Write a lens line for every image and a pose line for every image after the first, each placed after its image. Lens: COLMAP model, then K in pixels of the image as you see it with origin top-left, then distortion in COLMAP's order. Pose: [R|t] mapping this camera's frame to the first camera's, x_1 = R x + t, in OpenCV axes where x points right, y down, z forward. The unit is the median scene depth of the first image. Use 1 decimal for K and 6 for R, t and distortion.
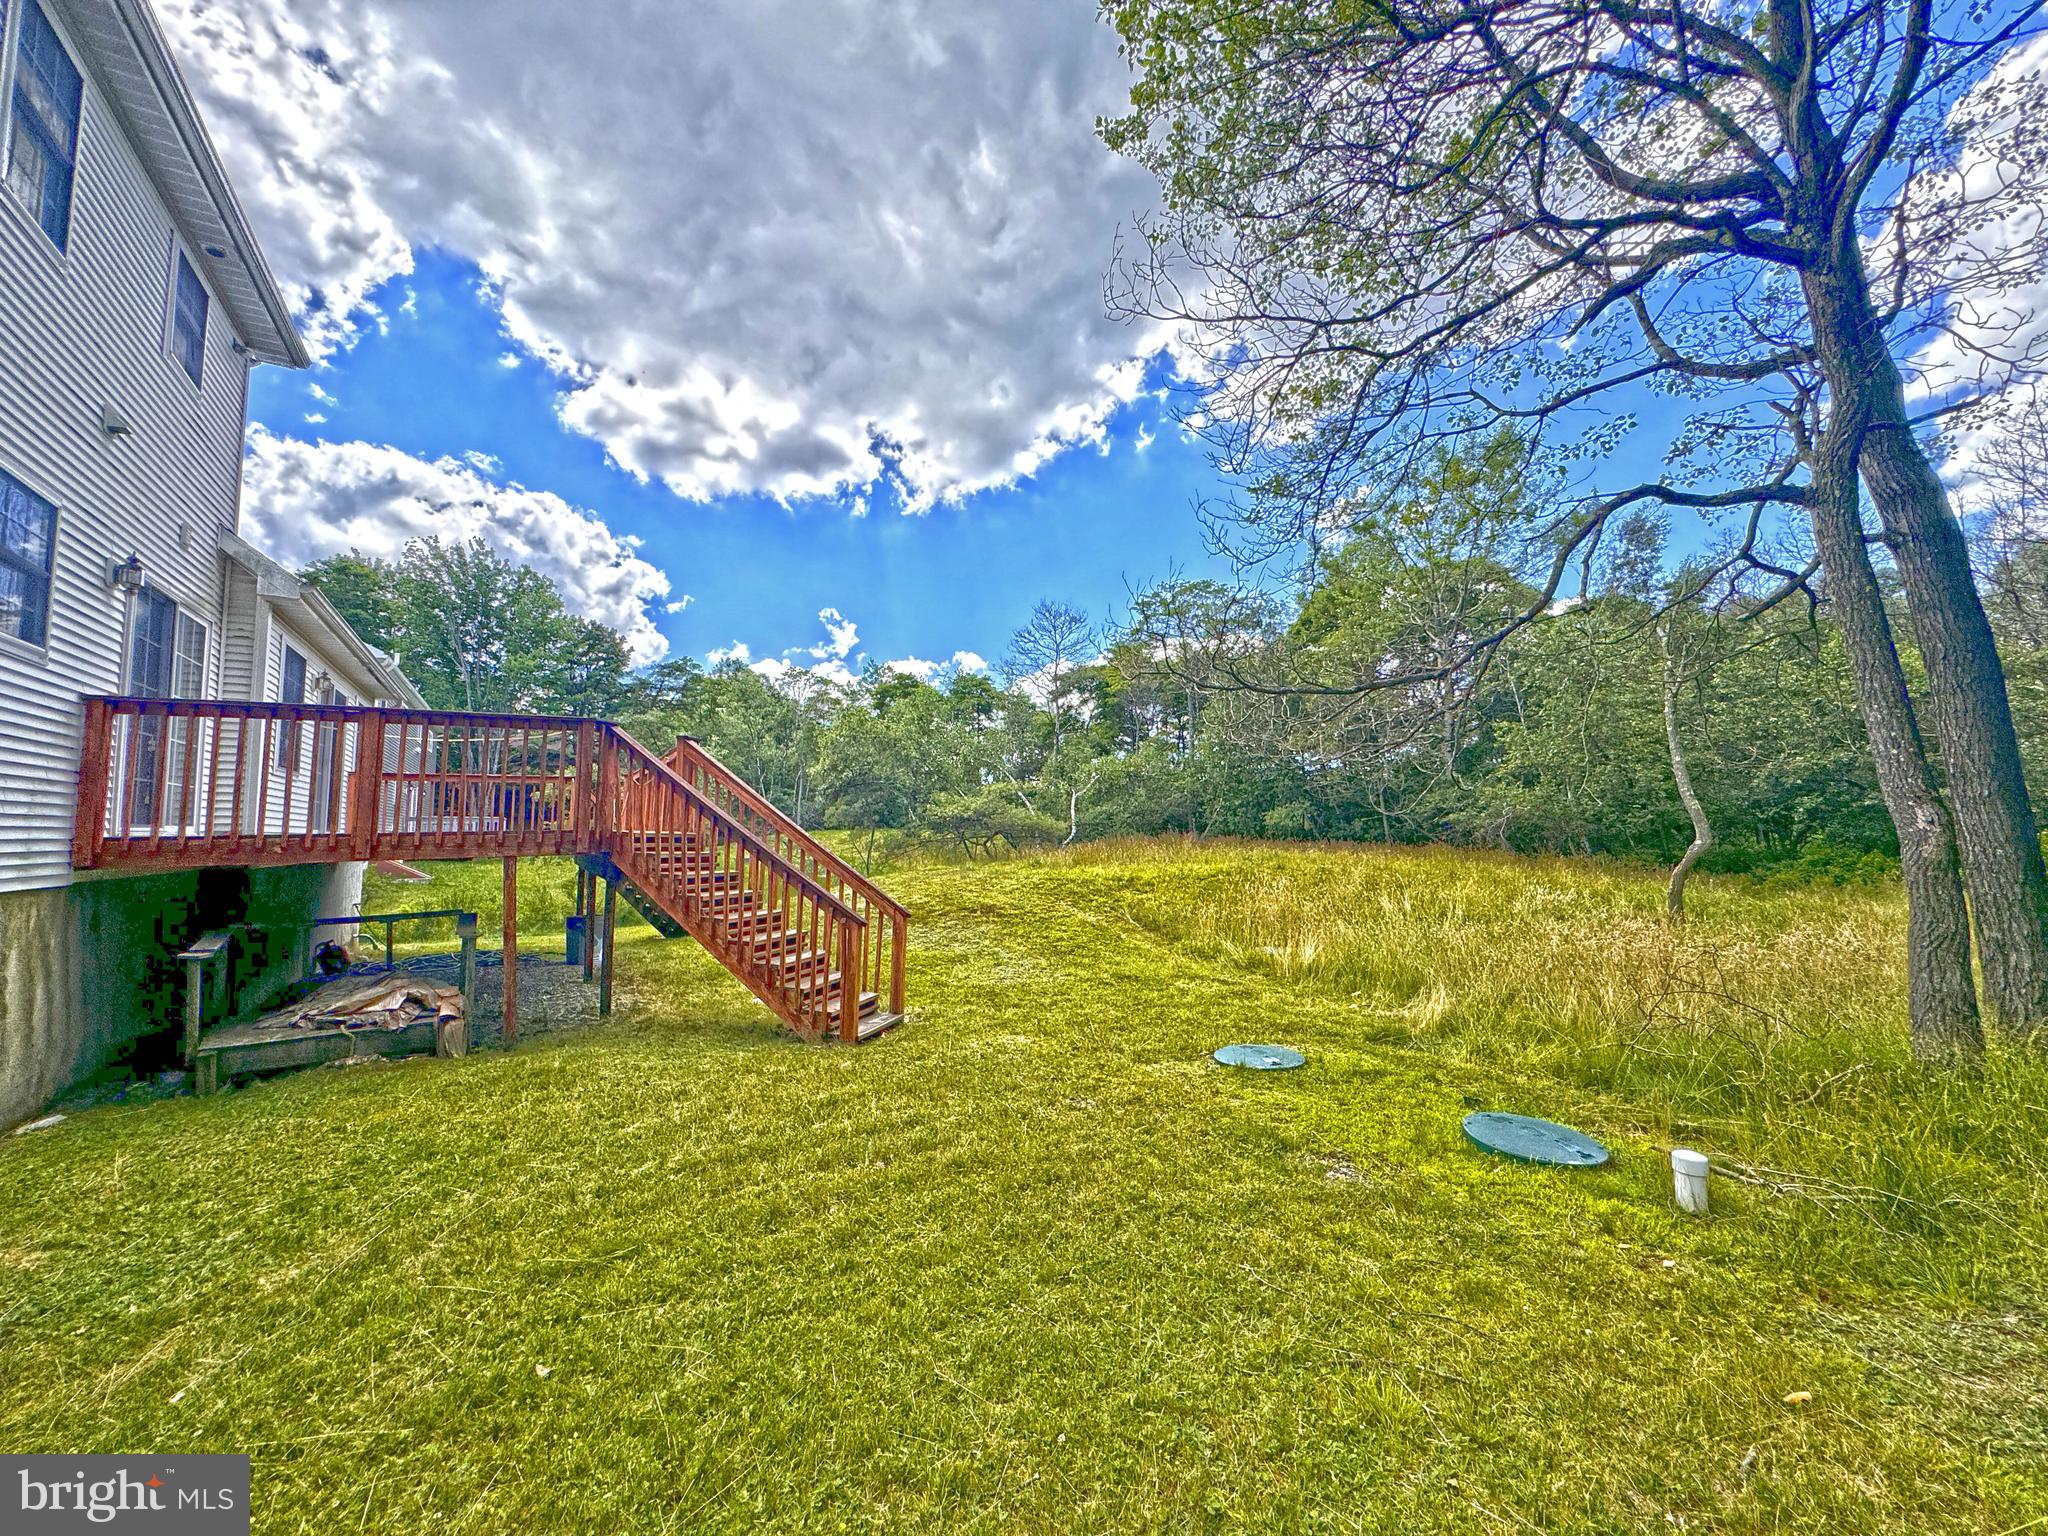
lens RADIAL K [[839.8, 0, 1021.0], [0, 839.8, 768.6], [0, 0, 1]] dist [-0.001186, 0.000599]
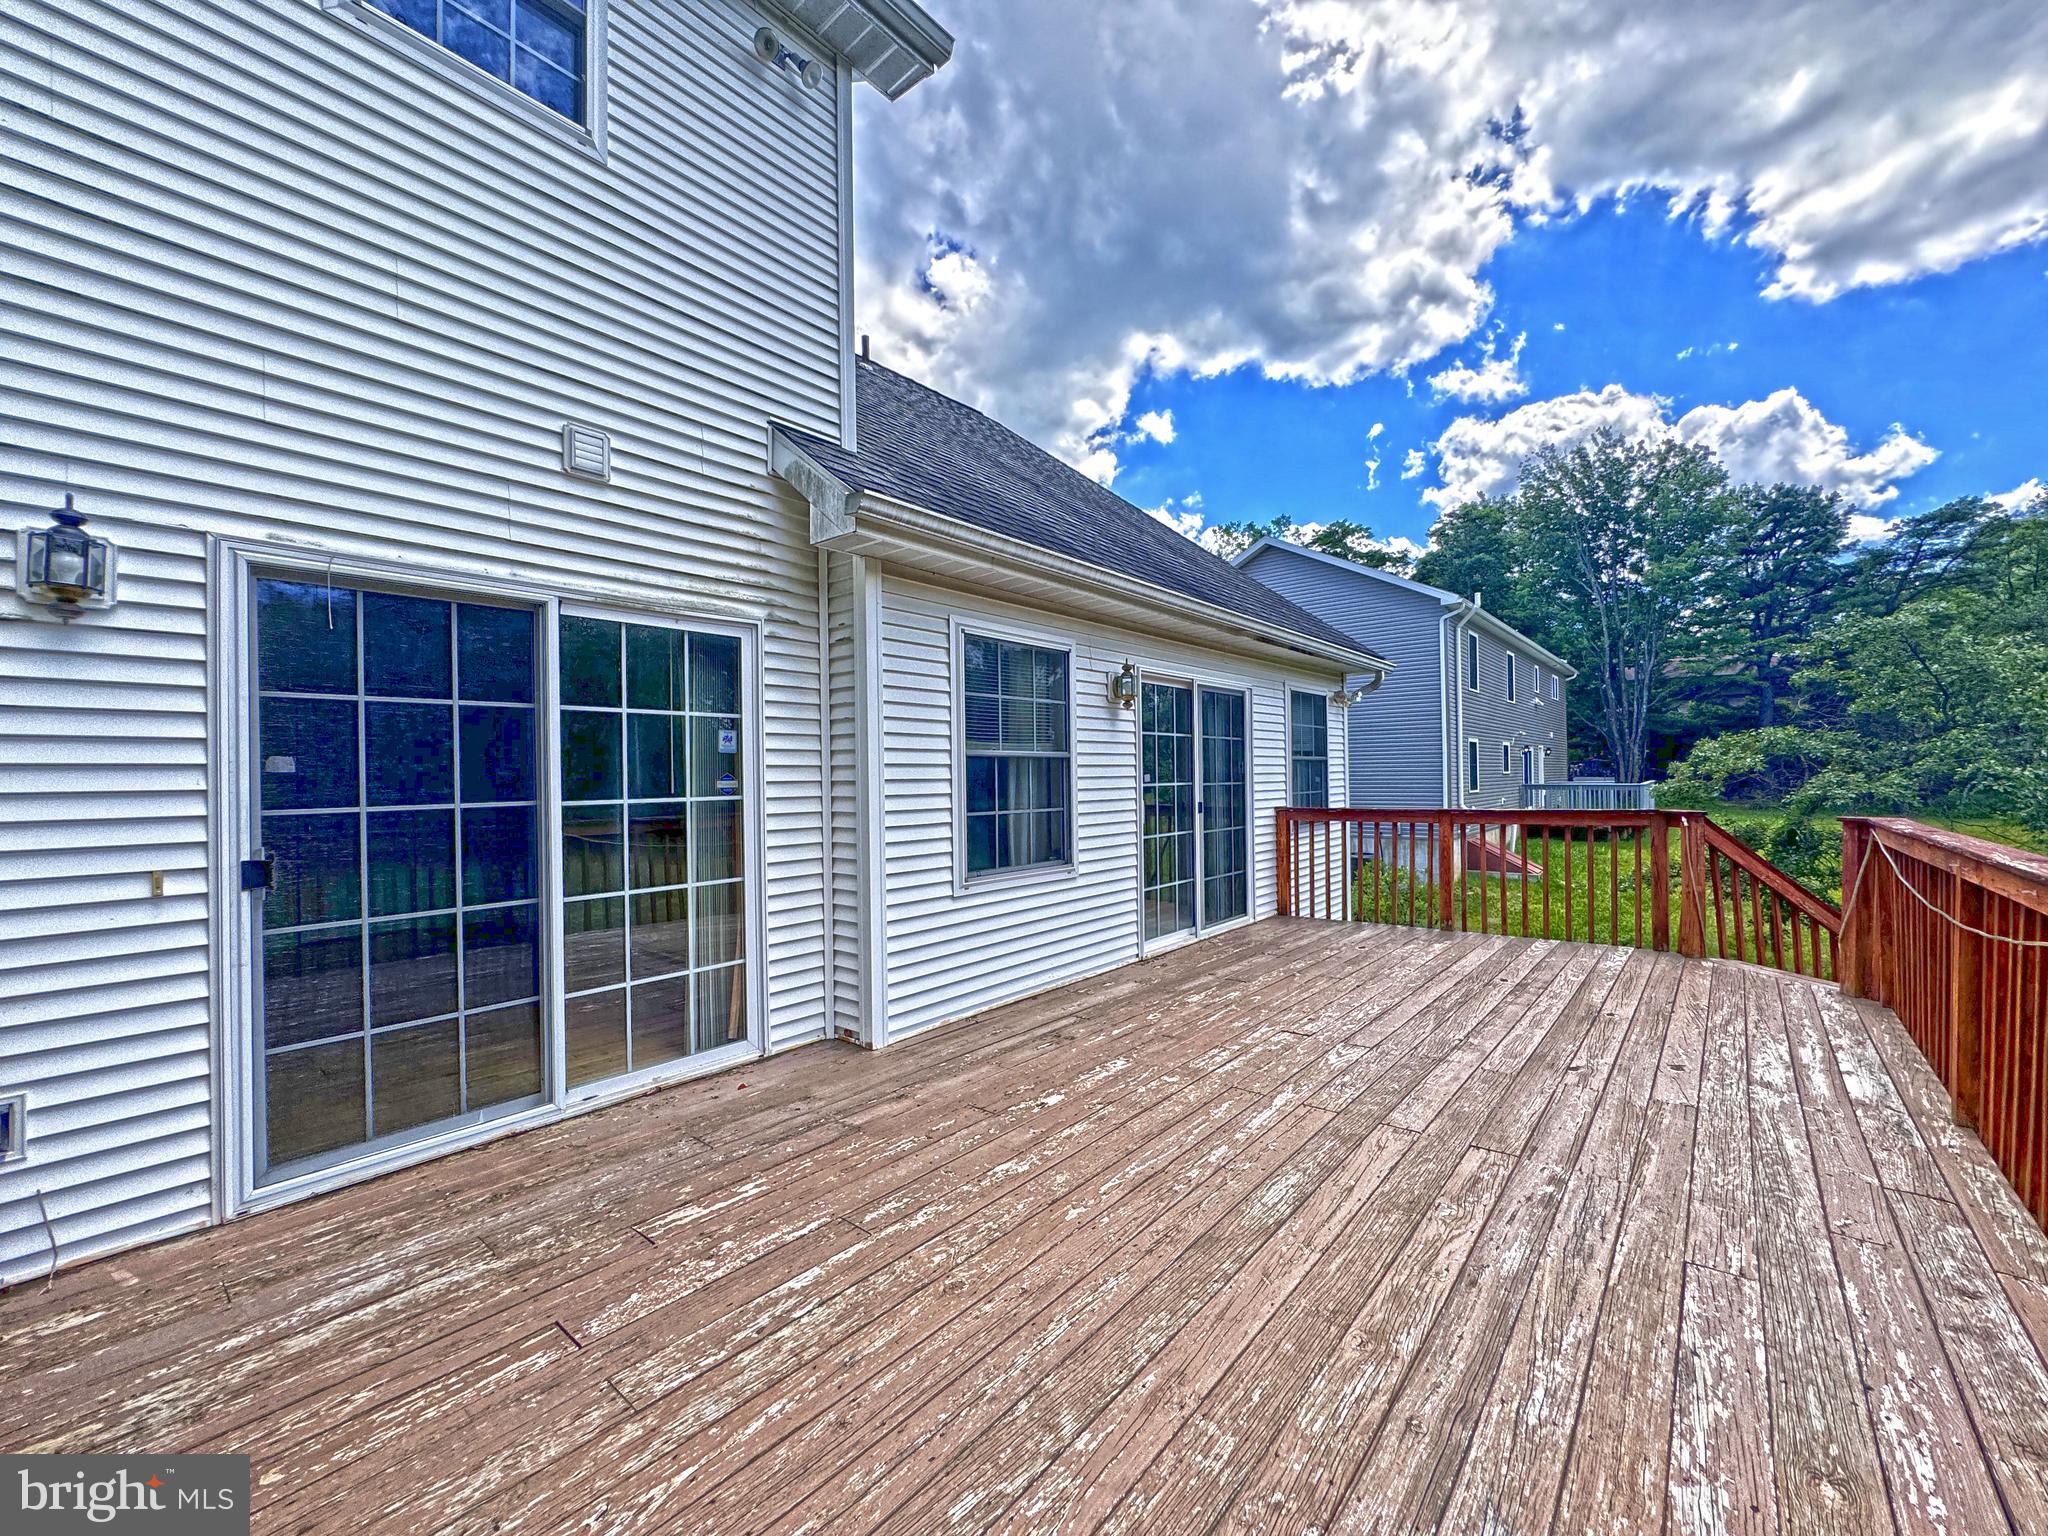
lens RADIAL K [[839.8, 0, 1019.8], [0, 839.8, 771.6], [0, 0, 1]] dist [-0.001186, 0.000599]
pose [[0.342648, -0.009248, -0.939418, -0.076903], [0.093021, 0.995372, 0.024130, -0.015110], [0.934847, -0.095654, 0.341922, 0.157904]]
